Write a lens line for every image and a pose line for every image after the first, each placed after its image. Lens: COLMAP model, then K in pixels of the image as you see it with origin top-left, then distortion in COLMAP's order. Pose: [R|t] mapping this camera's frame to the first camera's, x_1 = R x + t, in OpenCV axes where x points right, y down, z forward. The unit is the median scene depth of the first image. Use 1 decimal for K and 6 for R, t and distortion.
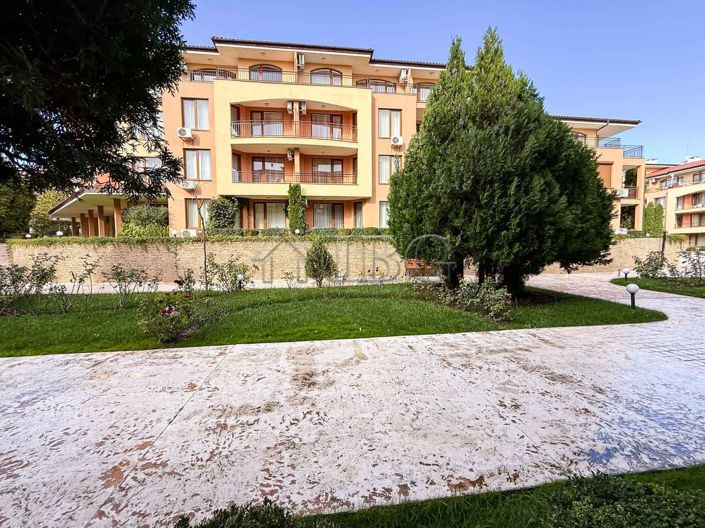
lens RADIAL K [[280.9, 0, 351.0], [0, 280.9, 264.2], [0, 0, 1]] dist [0.001449, -0.000113]
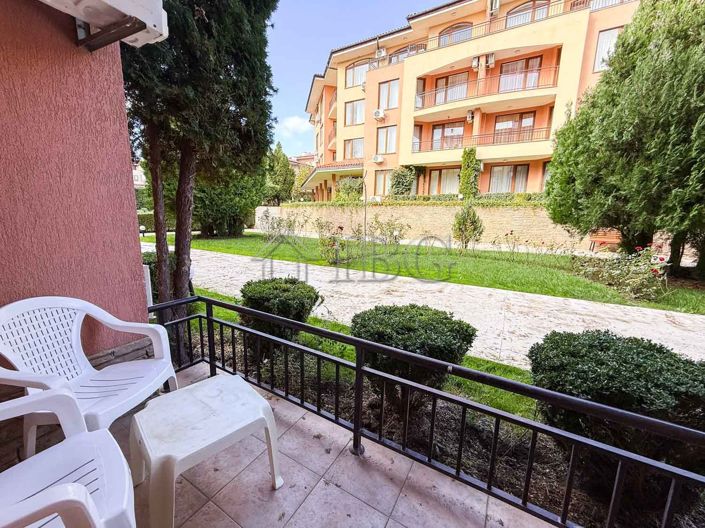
lens RADIAL K [[280.9, 0, 351.0], [0, 280.9, 264.2], [0, 0, 1]] dist [0.001449, -0.000113]
pose [[0.791928, 0.132099, -0.596154, 0.209243], [-0.065590, 0.989073, 0.132035, 0.029227], [0.607082, -0.065460, 0.791939, -0.113845]]
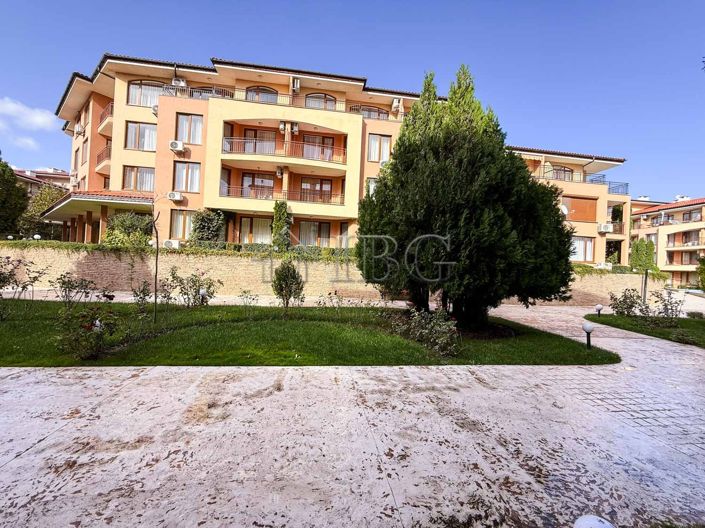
lens RADIAL K [[280.9, 0, 351.0], [0, 280.9, 264.2], [0, 0, 1]] dist [0.001449, -0.000113]
pose [[0.998421, 0.056150, 0.001814, 0.116584], [-0.055921, 0.996408, -0.063592, -0.017972], [-0.005378, 0.063390, 0.997974, 0.010976]]
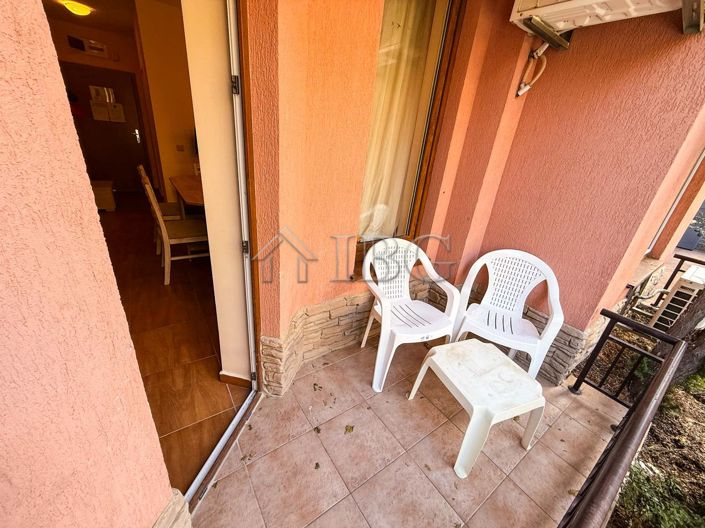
lens RADIAL K [[281.9, 0, 352.5], [0, 281.9, 264.0], [0, 0, 1]] dist [-0.000465, -0.000151]
pose [[-0.879498, 0.118413, -0.460936, 0.215583], [-0.115004, 0.886962, 0.447294, 0.001583], [0.461798, 0.446404, -0.766464, 0.010828]]
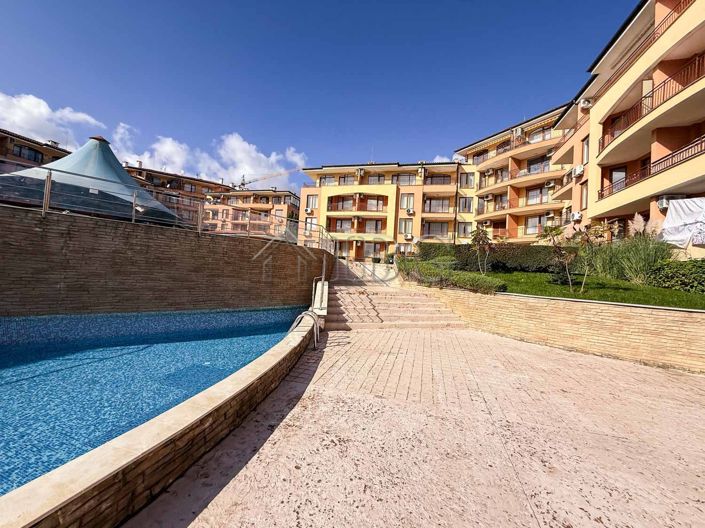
lens RADIAL K [[280.9, 0, 351.0], [0, 280.9, 264.2], [0, 0, 1]] dist [0.001449, -0.000113]
pose [[0.923774, 0.064387, -0.377486, 1.054834], [-0.094567, 0.993589, -0.061950, 0.093909], [0.371077, 0.092925, 0.923941, -1.579566]]
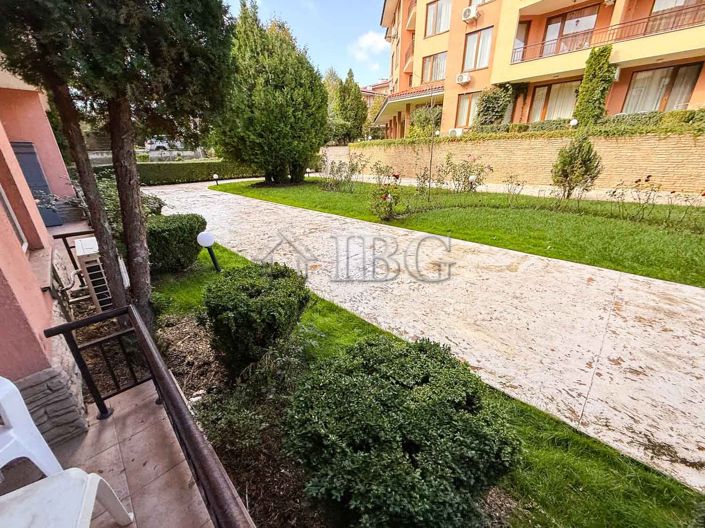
lens RADIAL K [[280.3, 0, 350.4], [0, 280.3, 265.7], [0, 0, 1]] dist [0.000030, 0.000021]
pose [[0.605210, 0.297747, -0.738287, 0.183061], [-0.034161, 0.936279, 0.349593, 0.002764], [0.795333, -0.186356, 0.576816, 0.007318]]
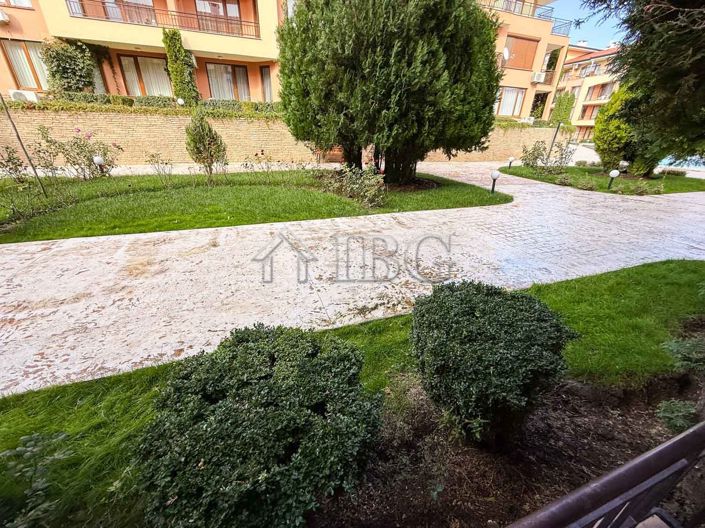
lens RADIAL K [[280.9, 0, 351.0], [0, 280.9, 264.2], [0, 0, 1]] dist [0.001449, -0.000113]
pose [[0.975965, -0.063116, 0.208587, 0.133828], [-0.019766, 0.927558, 0.373155, 0.007421], [-0.217029, -0.368309, 0.904017, -0.008627]]
